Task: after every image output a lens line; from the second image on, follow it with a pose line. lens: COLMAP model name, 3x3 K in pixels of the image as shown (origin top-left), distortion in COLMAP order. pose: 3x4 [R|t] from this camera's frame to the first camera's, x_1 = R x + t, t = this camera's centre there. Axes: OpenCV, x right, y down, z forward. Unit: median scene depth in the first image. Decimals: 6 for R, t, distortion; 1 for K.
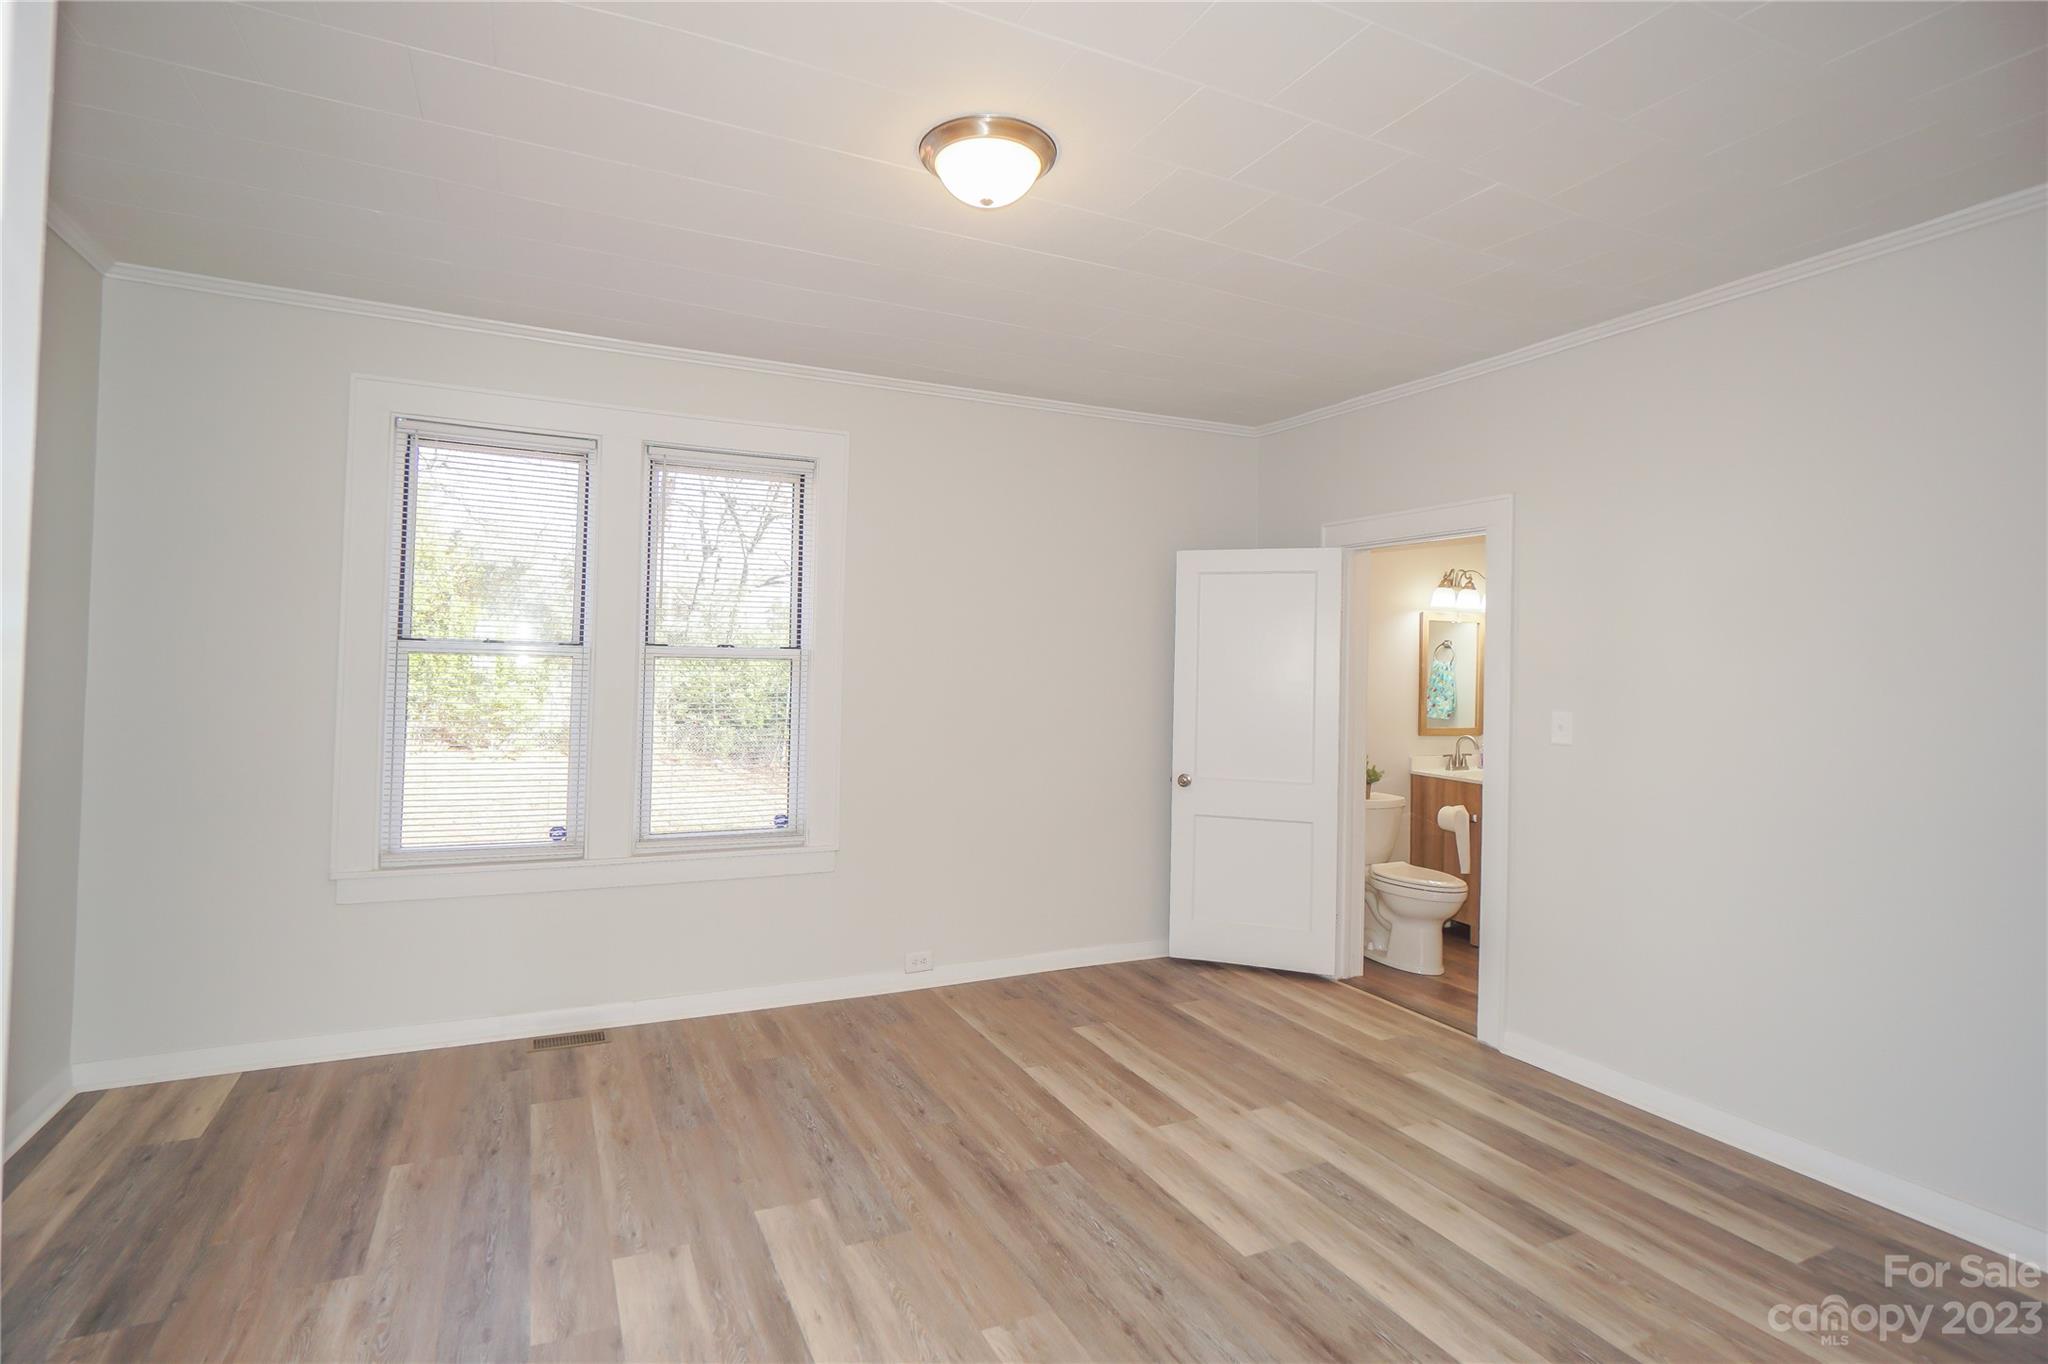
lens RADIAL K [[985.4, 0, 975.2], [0, 985.4, 659.4], [0, 0, 1]] dist [-0.010577, 0.005784]
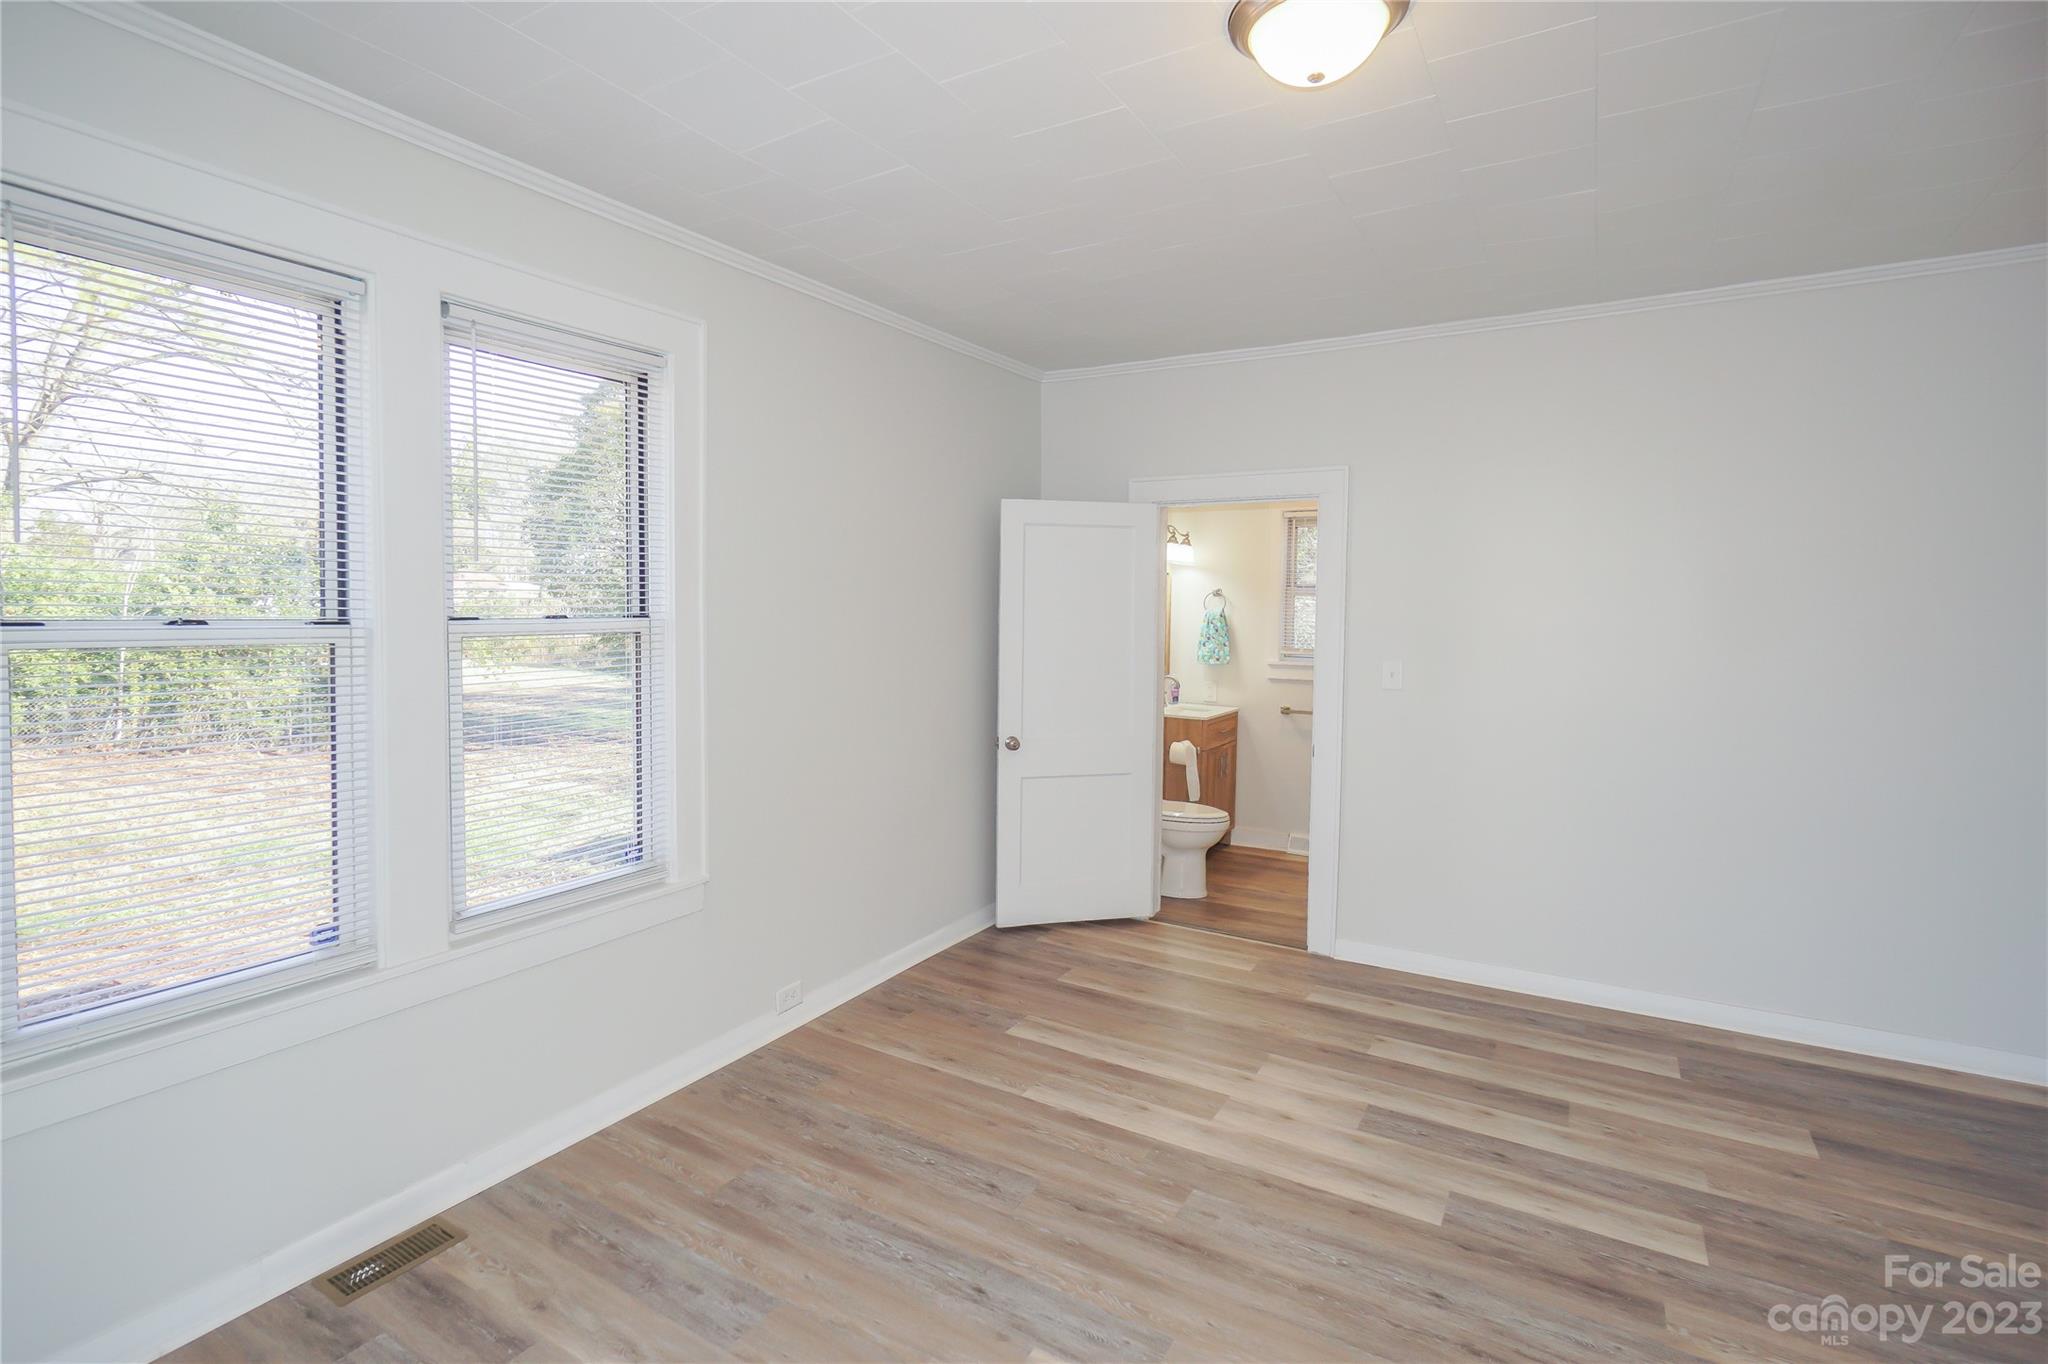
lens RADIAL K [[985.4, 0, 1026.8], [0, 985.4, 665.7], [0, 0, 1]] dist [-0.010577, 0.005784]
pose [[0.834939, -0.049628, 0.548100, -0.406038], [0.010090, 0.997139, 0.074916, -0.032144], [-0.550250, -0.057020, 0.833051, 0.283679]]
